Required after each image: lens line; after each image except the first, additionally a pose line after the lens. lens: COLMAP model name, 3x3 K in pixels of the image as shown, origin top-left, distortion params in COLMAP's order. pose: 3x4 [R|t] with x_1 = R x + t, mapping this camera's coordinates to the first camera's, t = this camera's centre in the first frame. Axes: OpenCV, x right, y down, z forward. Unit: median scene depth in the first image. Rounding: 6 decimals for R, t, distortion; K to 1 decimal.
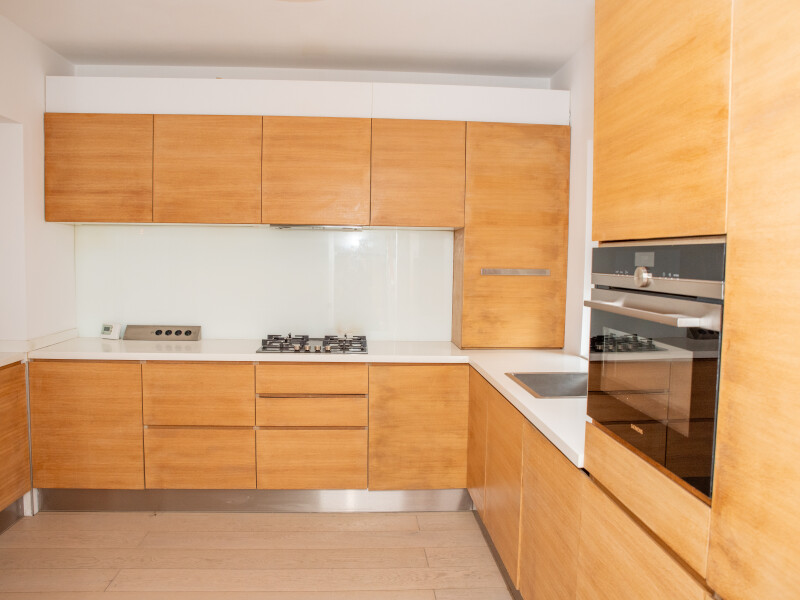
lens RADIAL K [[626.3, 0, 400.0], [0, 626.3, 300.0], [0, 0, 1]] dist [-0.163518, 0.127252]
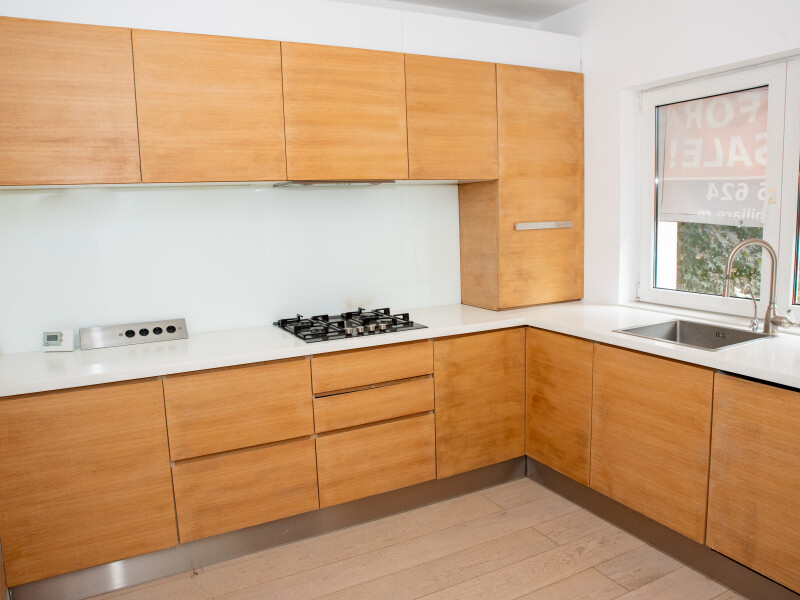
lens RADIAL K [[626.3, 0, 400.0], [0, 626.3, 300.0], [0, 0, 1]] dist [-0.163518, 0.127252]
pose [[0.911291, -0.101001, 0.399183, -0.425233], [0.071080, 0.993483, 0.089103, -0.032562], [-0.405581, -0.052825, 0.912531, 0.219009]]
